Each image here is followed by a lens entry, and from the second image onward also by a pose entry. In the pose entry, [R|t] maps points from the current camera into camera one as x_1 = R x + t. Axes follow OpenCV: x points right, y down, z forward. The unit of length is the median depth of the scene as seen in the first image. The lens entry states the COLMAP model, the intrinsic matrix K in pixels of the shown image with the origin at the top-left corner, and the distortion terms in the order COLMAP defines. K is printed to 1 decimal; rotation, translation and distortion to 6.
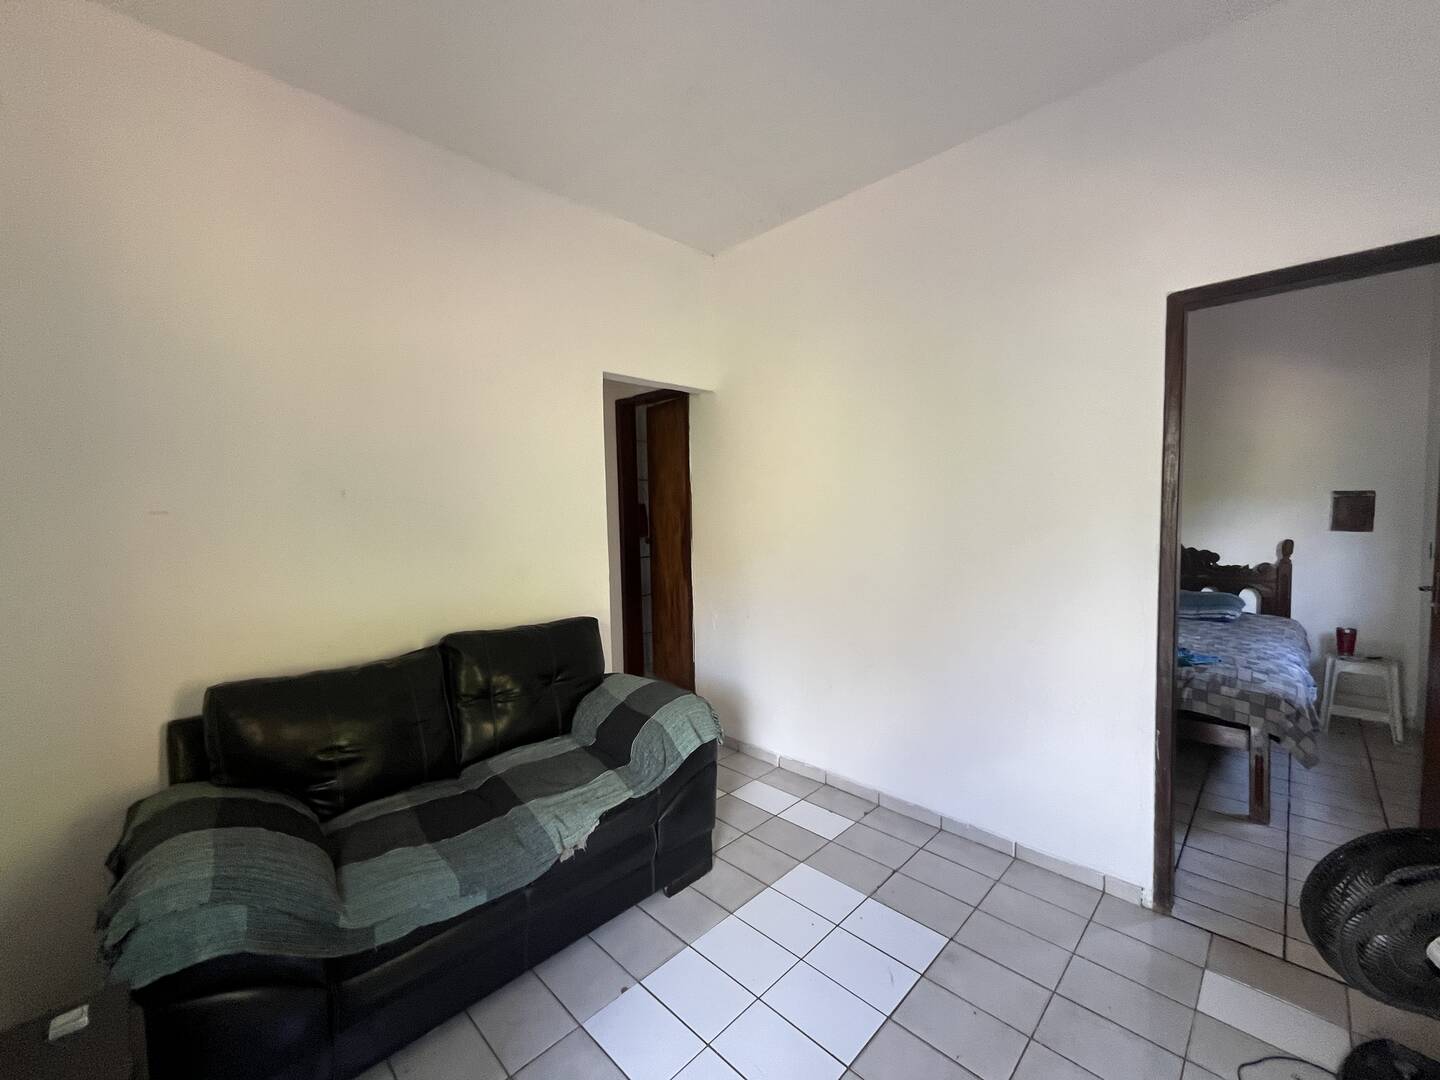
lens RADIAL K [[580.4, 0, 720.9], [0, 580.4, 537.1], [0, 0, 1]] dist [-0.006173, 0.000304]
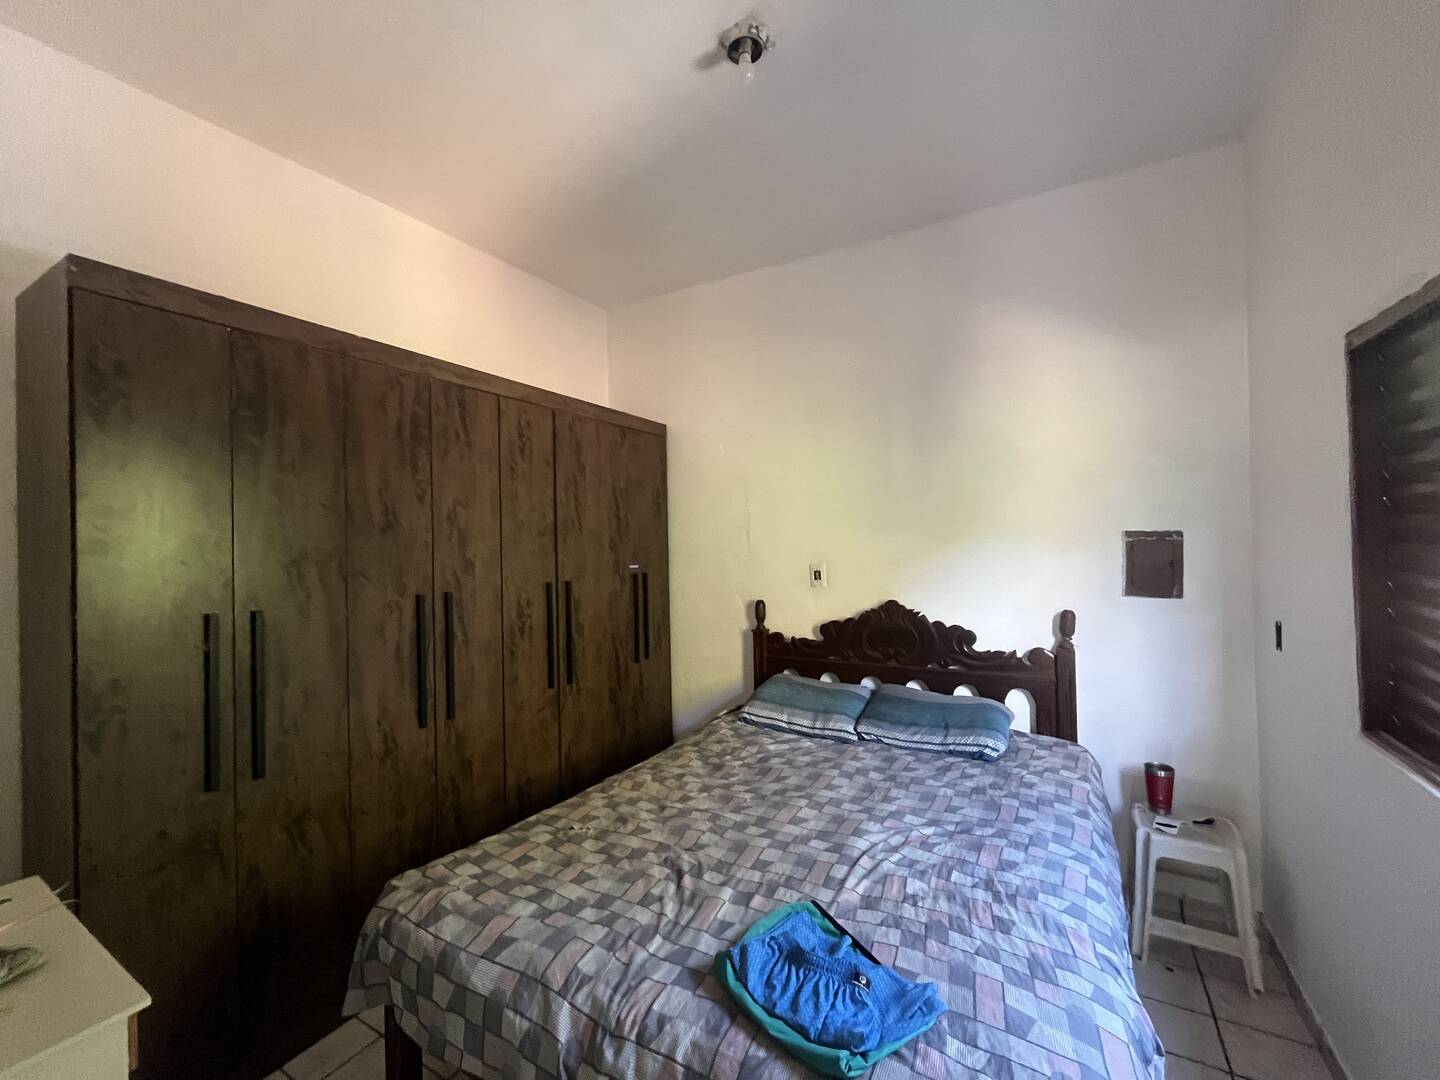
lens RADIAL K [[580.4, 0, 720.3], [0, 580.4, 539.4], [0, 0, 1]] dist [-0.006173, 0.000304]
pose [[0.968256, 0.000986, 0.249957, 0.473875], [0.015161, 0.997919, -0.062668, -0.038288], [-0.249499, 0.064468, 0.966227, 0.494501]]
